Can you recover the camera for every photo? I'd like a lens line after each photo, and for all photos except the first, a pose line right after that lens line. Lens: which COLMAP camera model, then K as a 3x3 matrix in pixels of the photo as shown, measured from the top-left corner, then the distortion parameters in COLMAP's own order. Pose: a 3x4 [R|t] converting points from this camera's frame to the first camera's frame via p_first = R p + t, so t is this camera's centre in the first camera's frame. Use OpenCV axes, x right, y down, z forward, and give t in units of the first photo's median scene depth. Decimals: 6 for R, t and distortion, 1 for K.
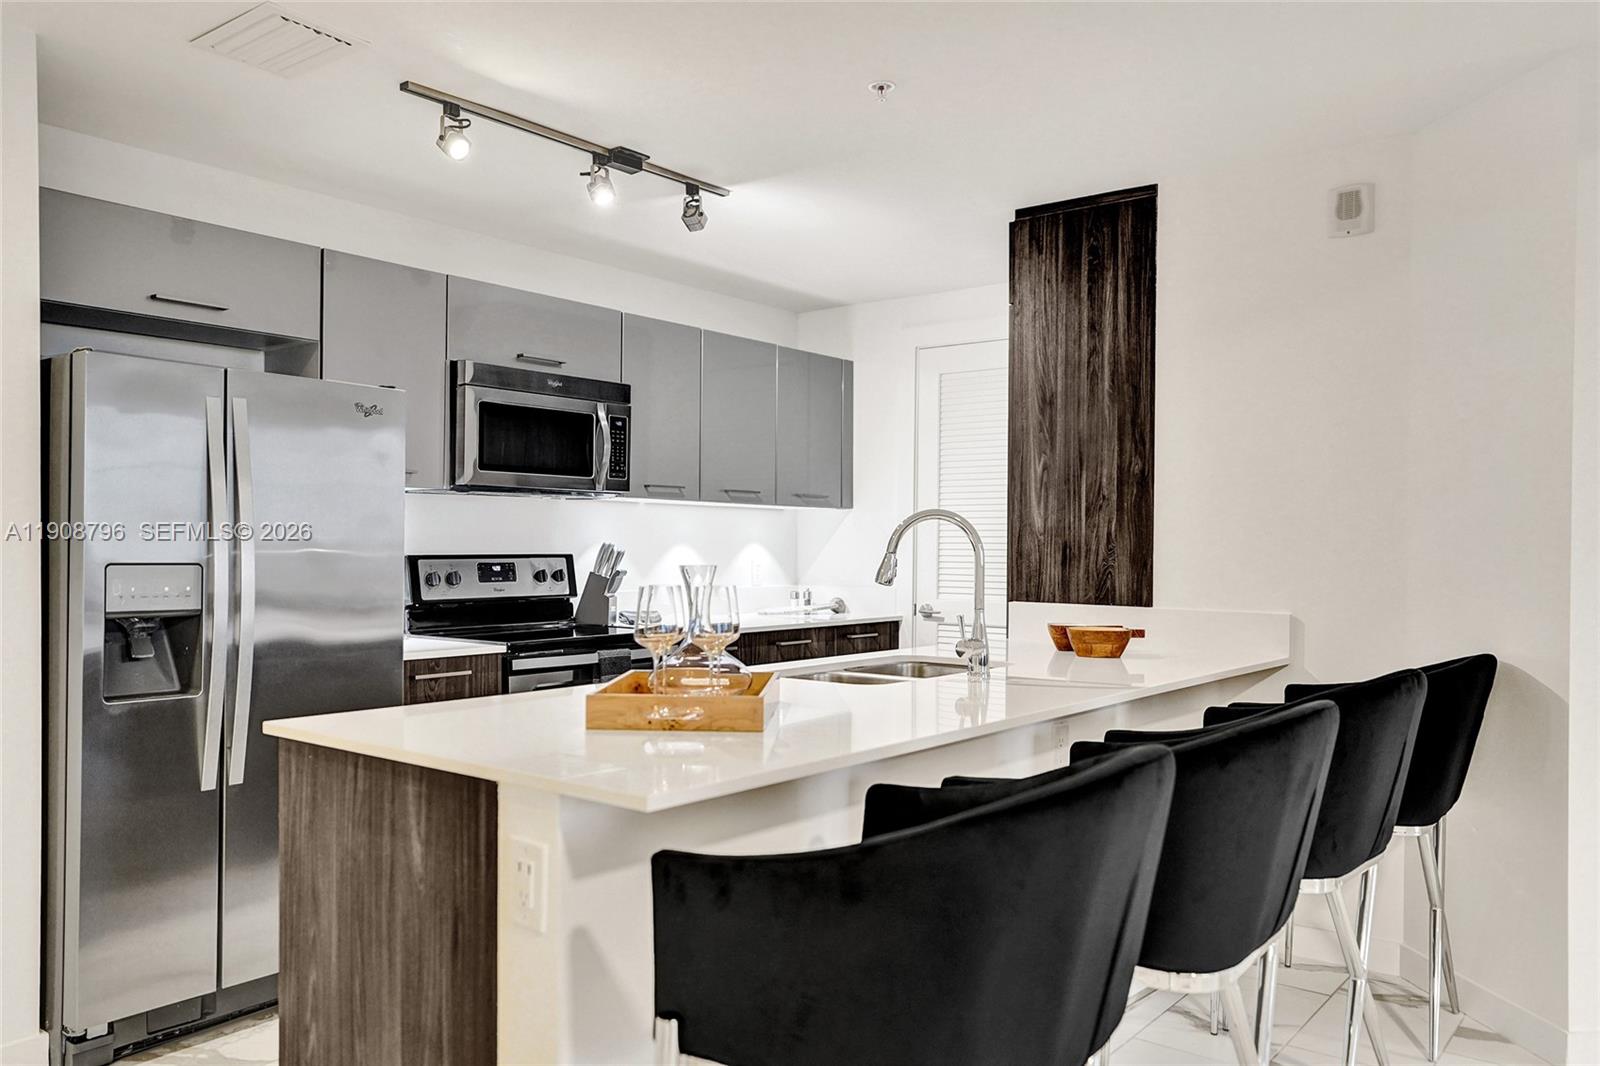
lens RADIAL K [[1227.9, 0, 800.0], [0, 1227.9, 533.0], [0, 0, 1]] dist [-0.000811, 0.001806]
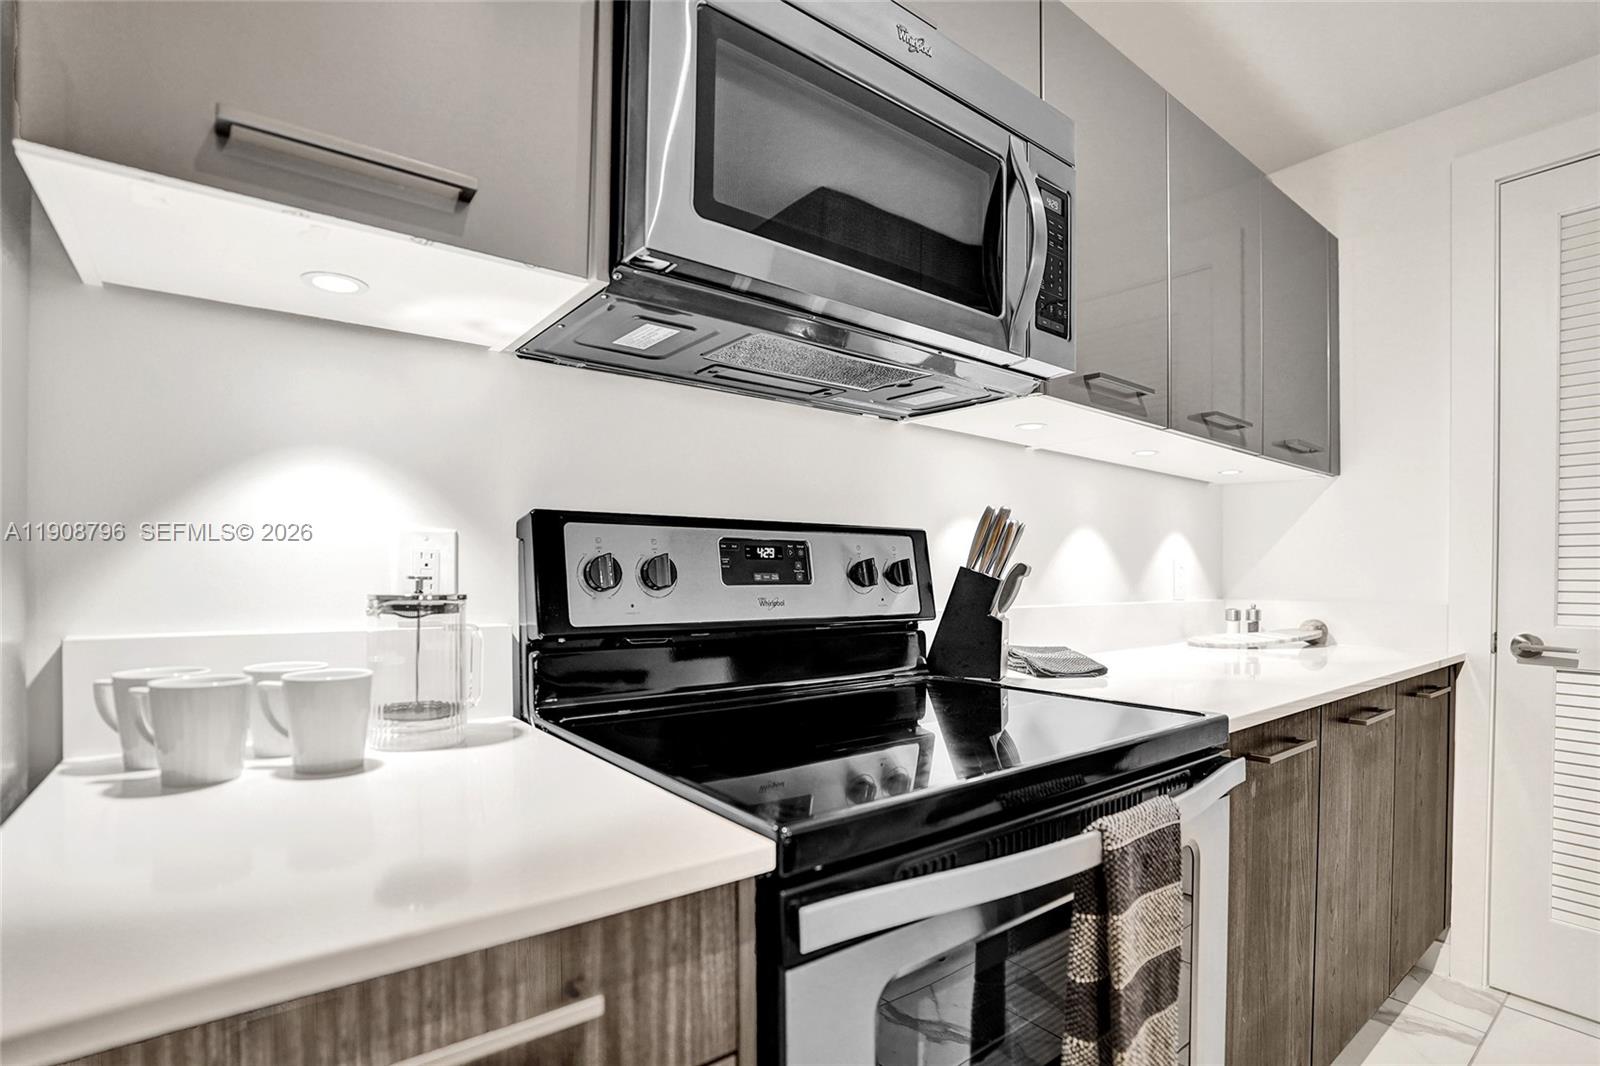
lens RADIAL K [[756.2, 0, 800.6], [0, 756.2, 580.0], [0, 0, 1]] dist [-0.072443, -0.000021]
pose [[0.972459, 0.002973, -0.233055, -0.170182], [0.000455, 0.999893, 0.014653, 0.033757], [0.233074, -0.014355, 0.972353, 0.729790]]
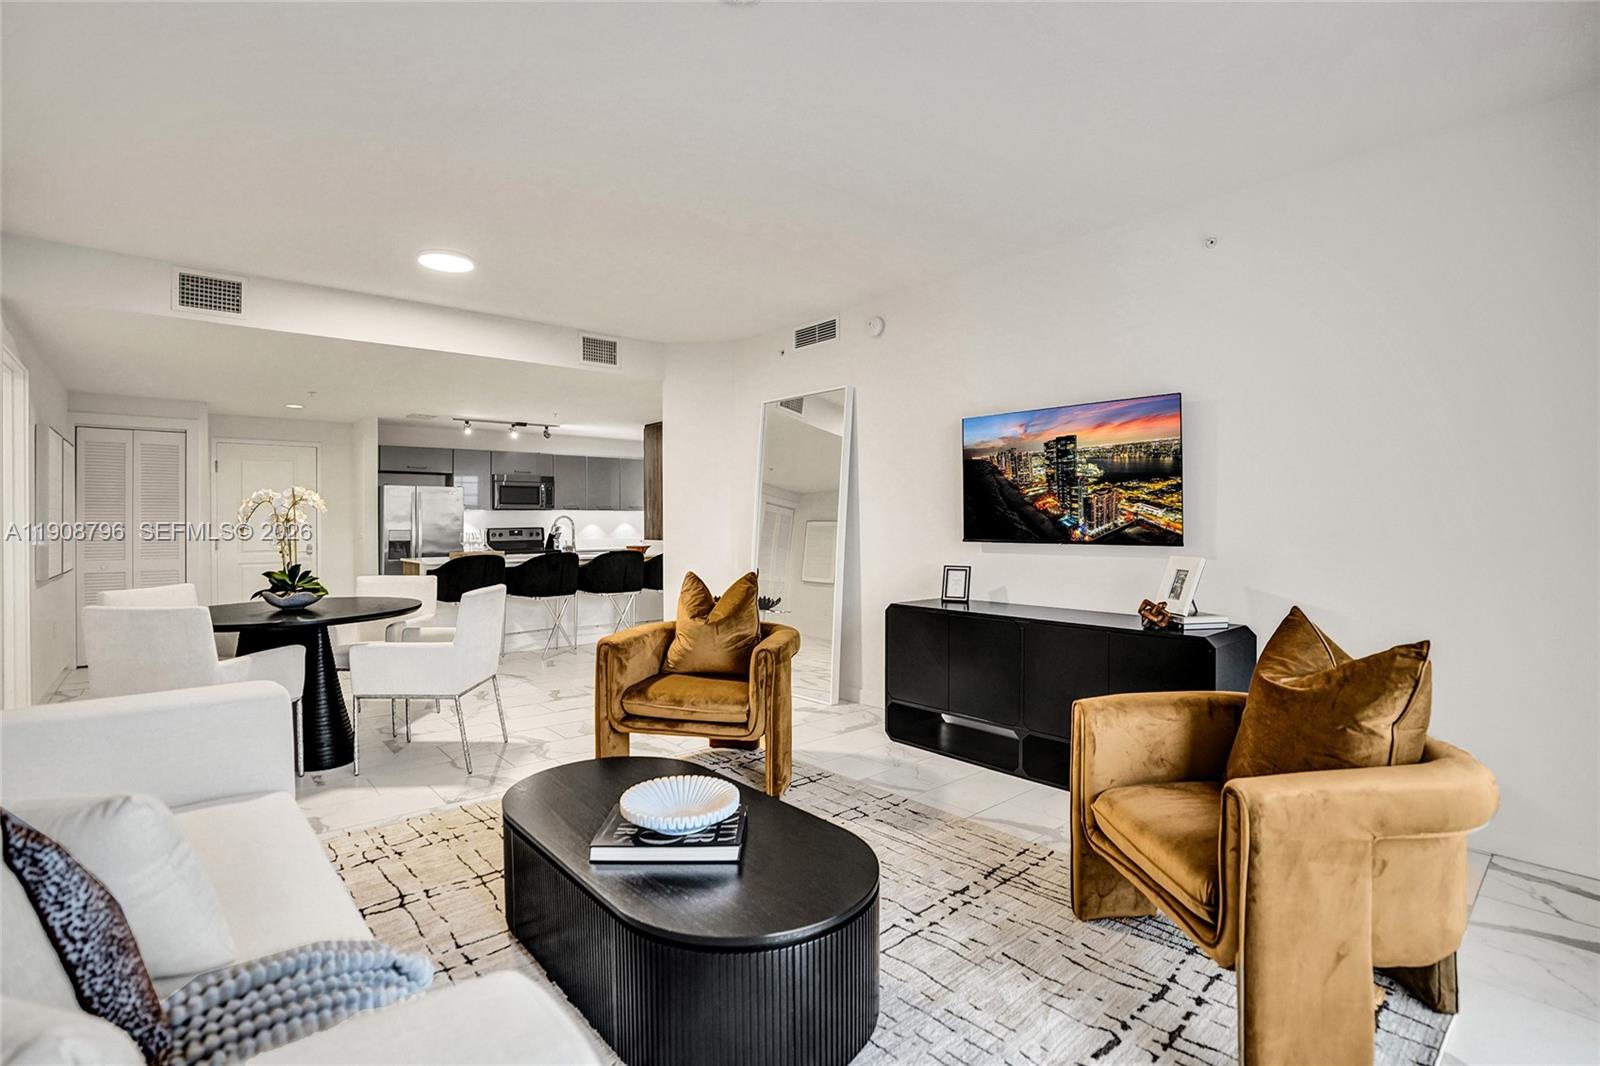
lens RADIAL K [[750.2, 0, 800.0], [0, 750.2, 533.0], [0, 0, 1]] dist [-0.074444, -0.000048]
pose [[0.982849, -0.009216, -0.184181, 0.902574], [0.013140, 0.999712, 0.020091, -0.000101], [0.183943, -0.022166, 0.982687, -0.885398]]
